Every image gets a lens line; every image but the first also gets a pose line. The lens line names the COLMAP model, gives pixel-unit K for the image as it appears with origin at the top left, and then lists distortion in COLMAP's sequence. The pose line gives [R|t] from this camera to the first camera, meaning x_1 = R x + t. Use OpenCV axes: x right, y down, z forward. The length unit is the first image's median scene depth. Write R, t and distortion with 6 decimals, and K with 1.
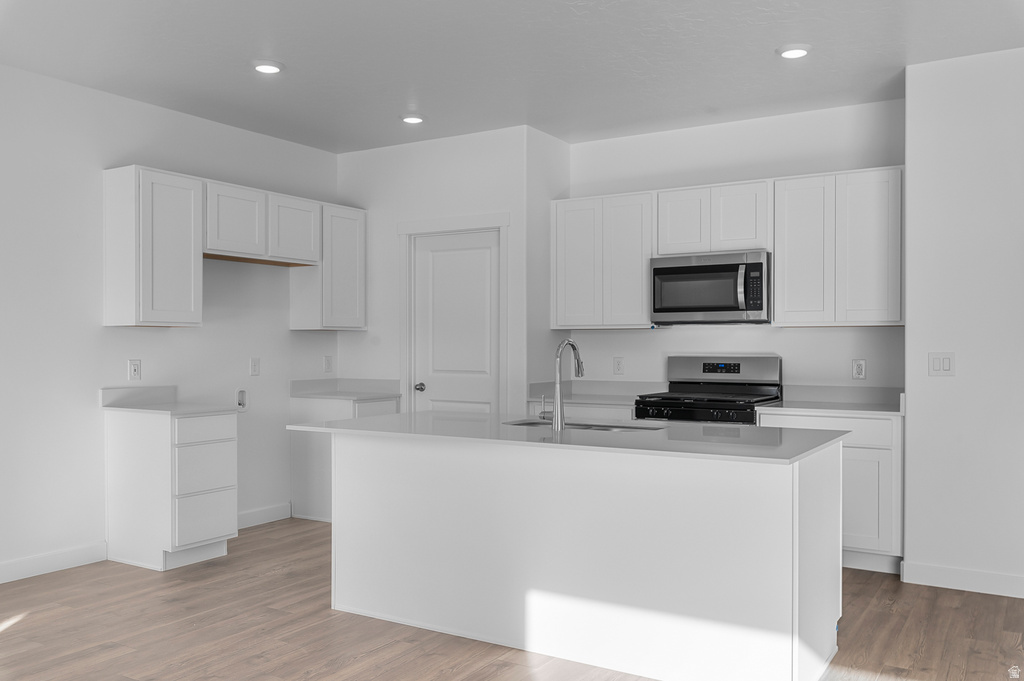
lens RADIAL K [[845.6, 0, 518.7], [0, 845.6, 351.4], [0, 0, 1]] dist [-0.011037, 0.002730]
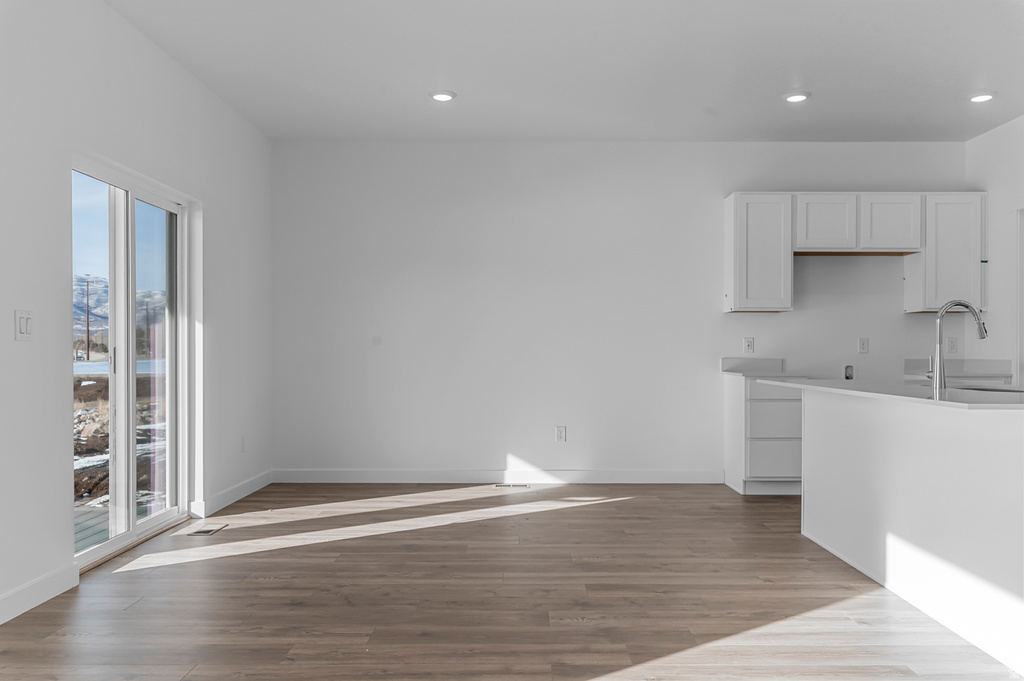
lens RADIAL K [[800.9, 0, 520.3], [0, 800.9, 348.8], [0, 0, 1]] dist [-0.005730, 0.007667]
pose [[0.524083, -0.001284, -0.851666, 0.416939], [-0.007376, 0.999955, -0.006046, 0.036725], [0.851635, 0.009450, 0.524050, 0.035691]]
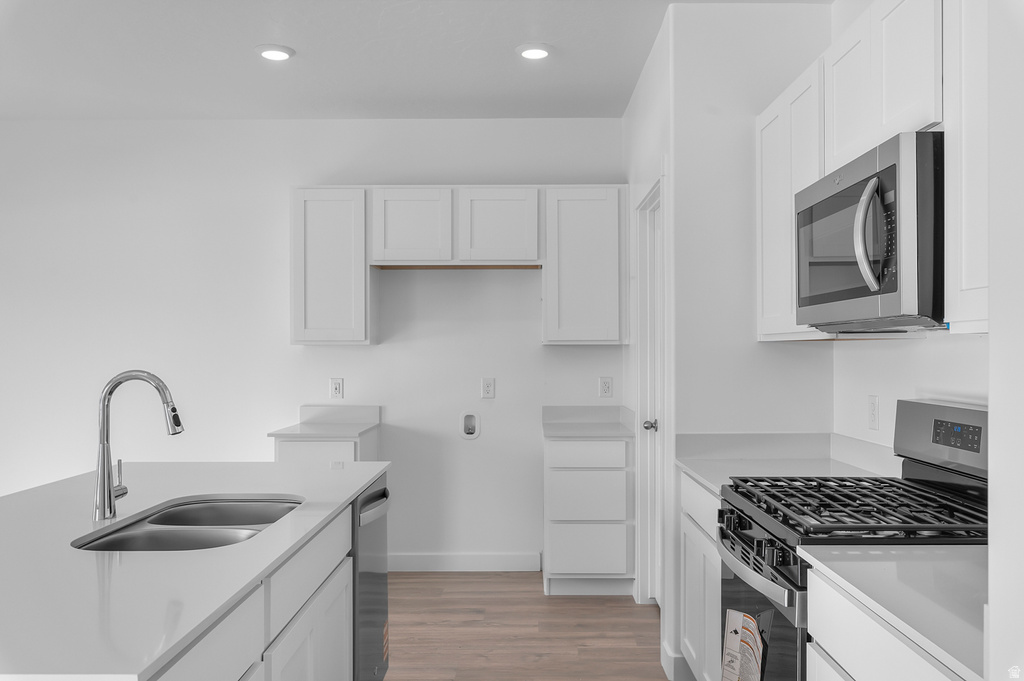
lens RADIAL K [[845.6, 0, 510.4], [0, 845.6, 338.3], [0, 0, 1]] dist [-0.011037, 0.002730]
pose [[0.518245, -0.013388, -0.855127, 0.498981], [-0.002684, 0.999847, -0.017280, -0.020259], [0.855228, 0.011251, 0.518130, 0.639956]]
